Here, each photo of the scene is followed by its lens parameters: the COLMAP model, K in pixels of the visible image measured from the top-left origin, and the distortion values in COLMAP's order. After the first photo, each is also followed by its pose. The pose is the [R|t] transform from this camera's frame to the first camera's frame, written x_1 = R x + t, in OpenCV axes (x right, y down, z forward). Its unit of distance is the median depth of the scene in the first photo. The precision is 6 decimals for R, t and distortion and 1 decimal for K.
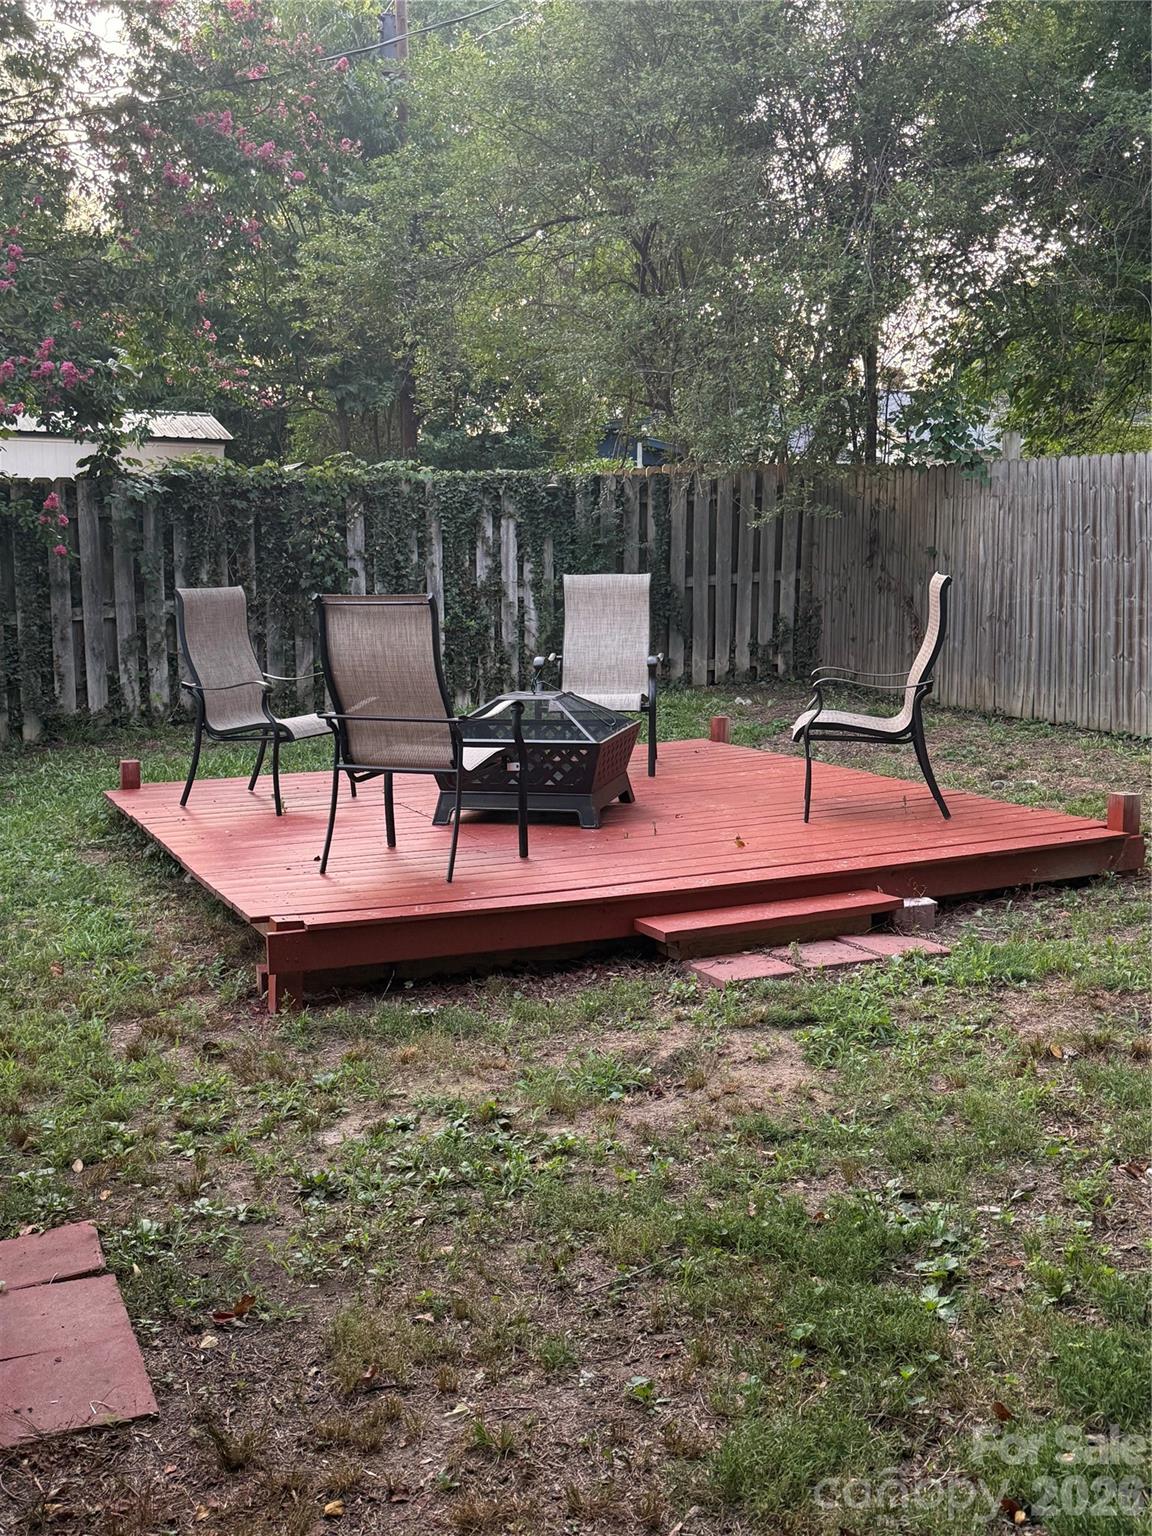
lens RADIAL K [[1620.4, 0, 577.6], [0, 1620.4, 767.2], [0, 0, 1]] dist [0.017762, 0.000000]
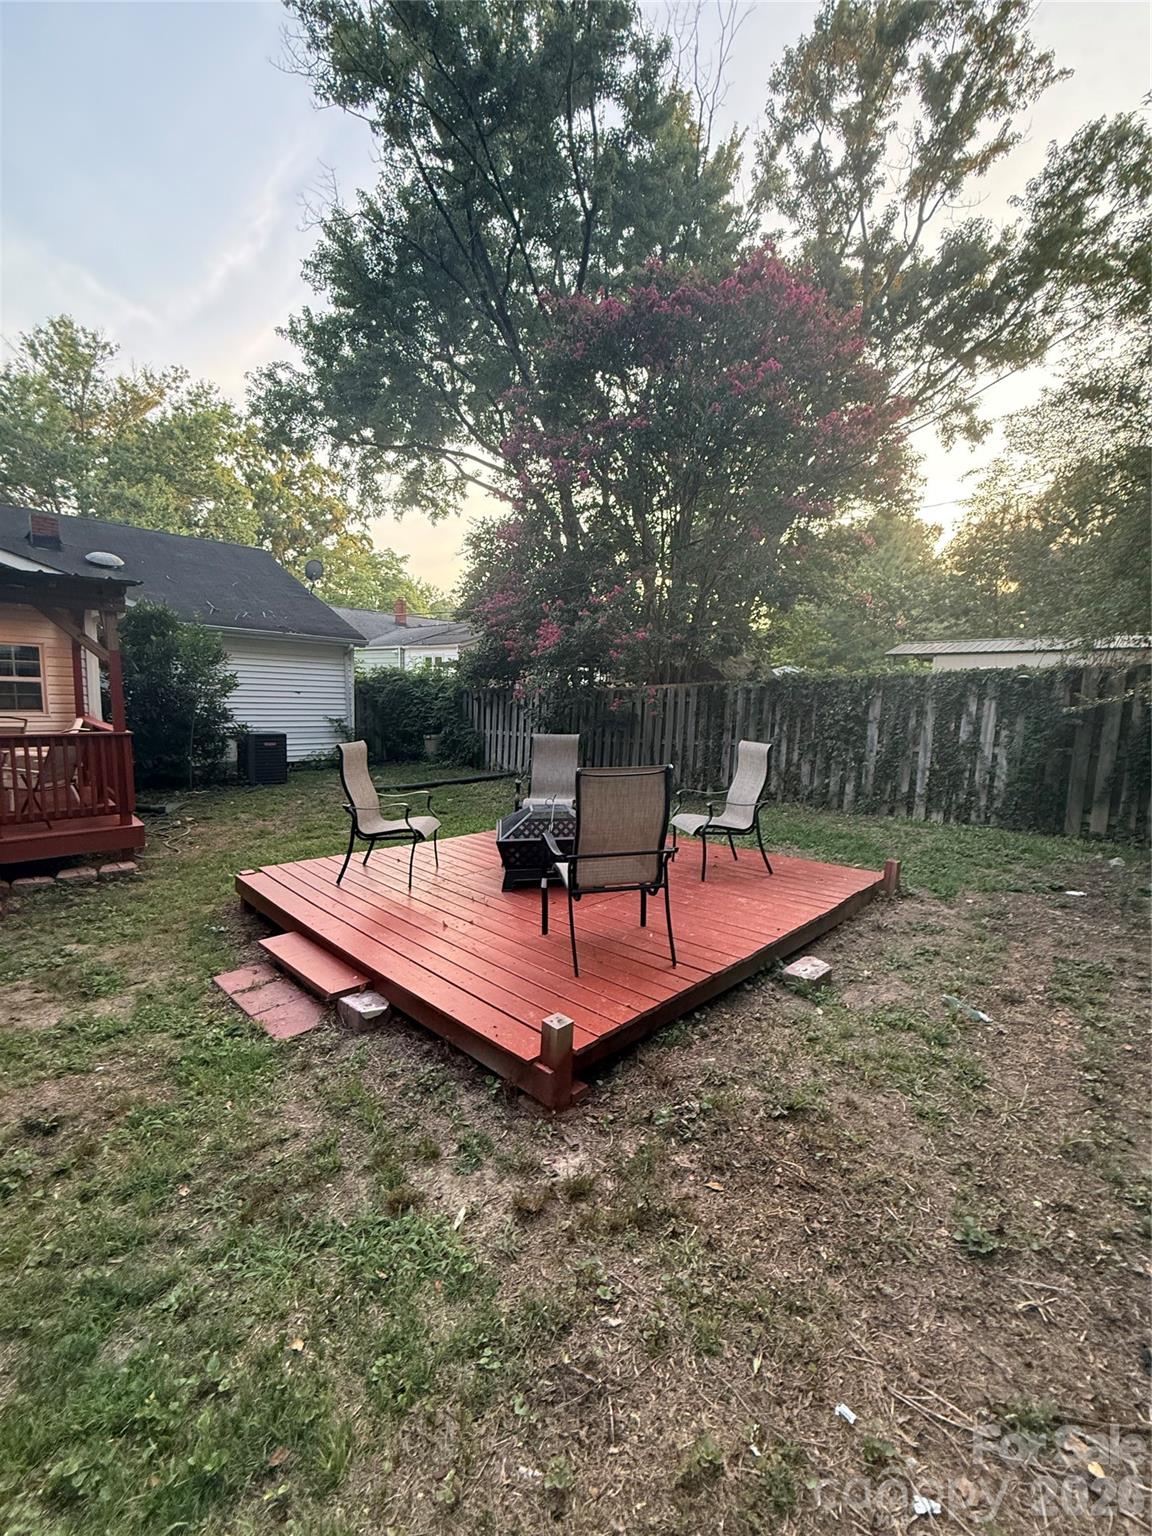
lens RADIAL K [[611.0, 0, 580.7], [0, 611.0, 767.1], [0, 0, 1]] dist [-0.002480, -0.000798]
pose [[0.333665, 0.116664, -0.935445, 0.827765], [-0.128937, 0.988635, 0.077307, -0.205084], [0.933833, 0.094818, 0.344915, 1.100523]]
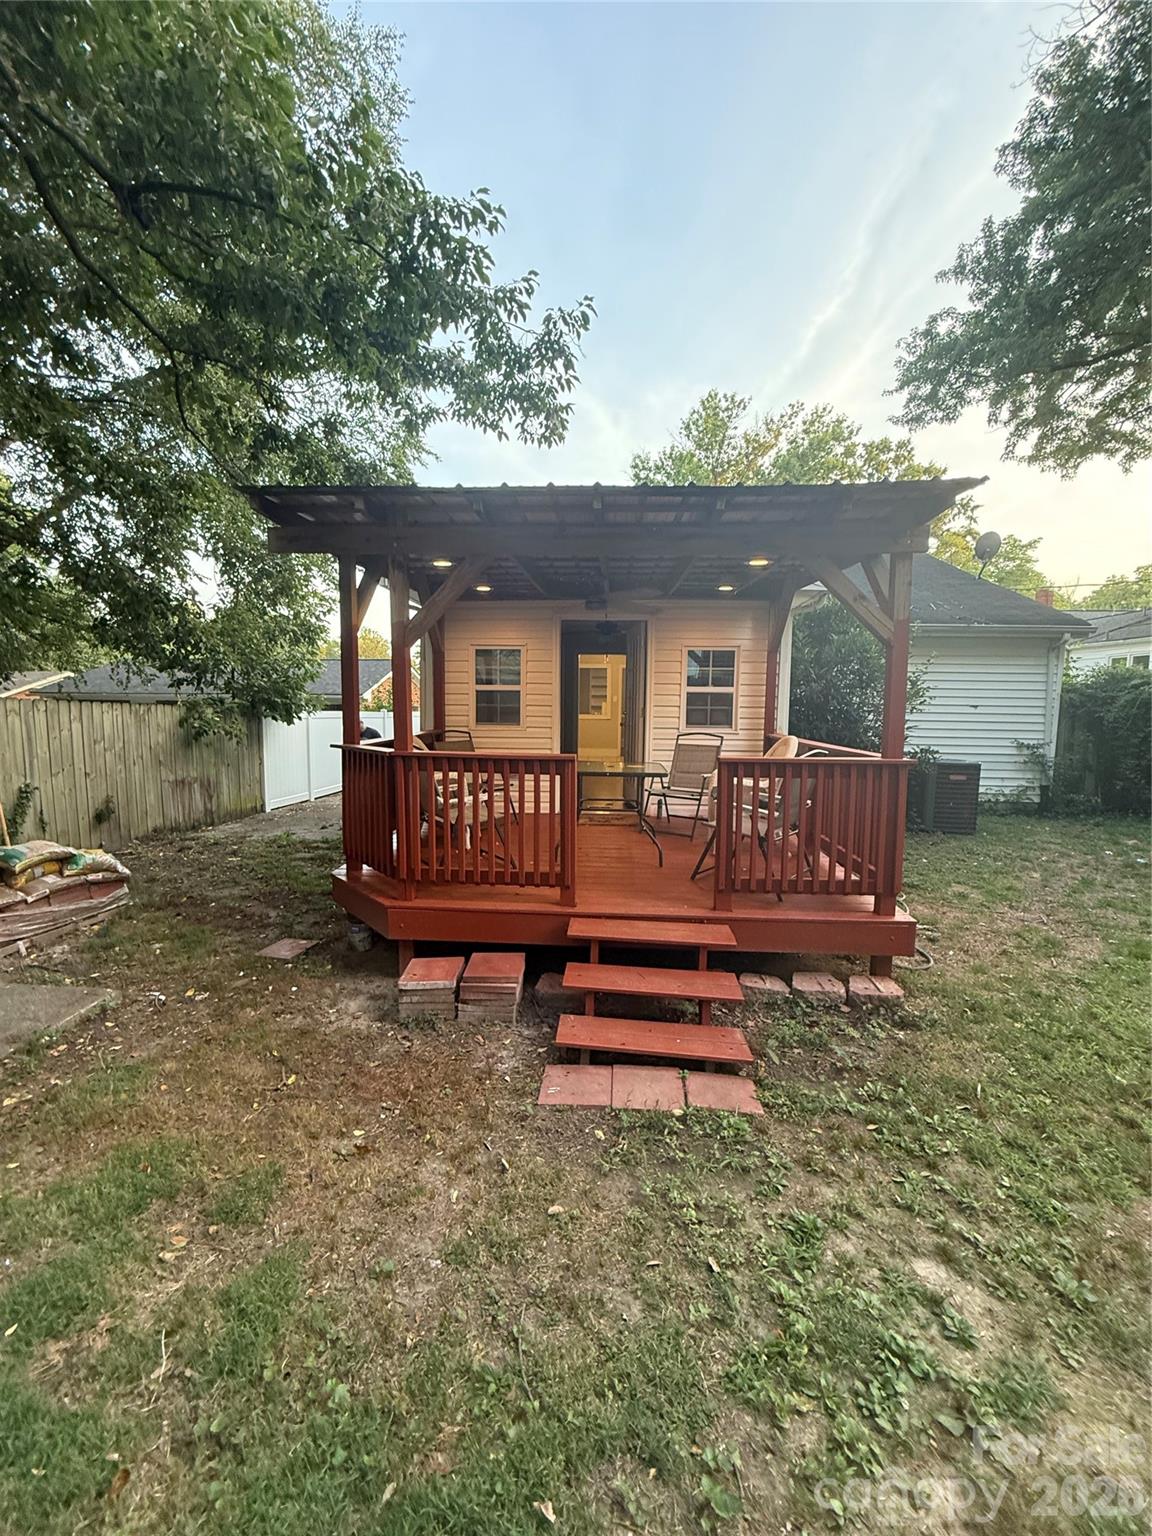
lens RADIAL K [[611.0, 0, 573.4], [0, 611.0, 765.6], [0, 0, 1]] dist [-0.002480, -0.000798]
pose [[-0.490272, 0.072651, -0.868536, 0.270942], [-0.107344, 0.983900, 0.142895, -0.127968], [0.864934, 0.163289, -0.474580, 0.726877]]
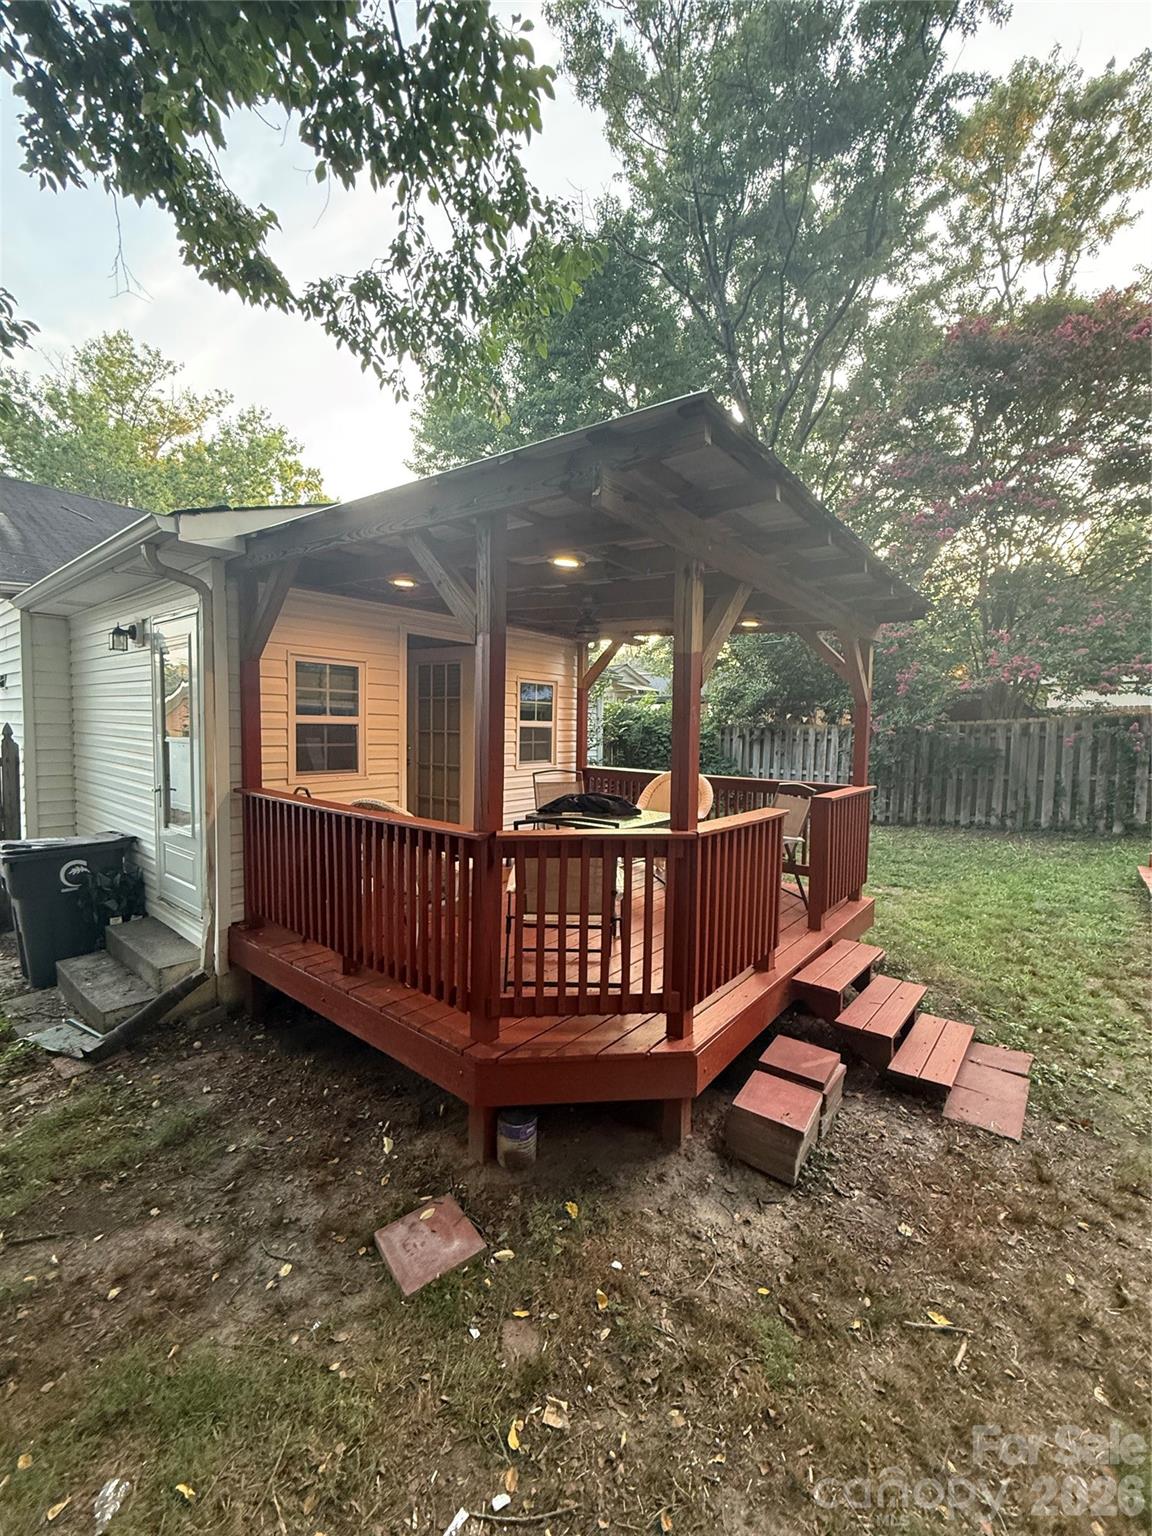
lens RADIAL K [[611.0, 0, 572.2], [0, 611.0, 766.8], [0, 0, 1]] dist [-0.002480, -0.000798]
pose [[0.427283, 0.057188, -0.902307, 0.175778], [-0.107764, 0.994104, 0.011975, -0.073799], [0.897673, 0.092119, 0.430927, -0.042565]]
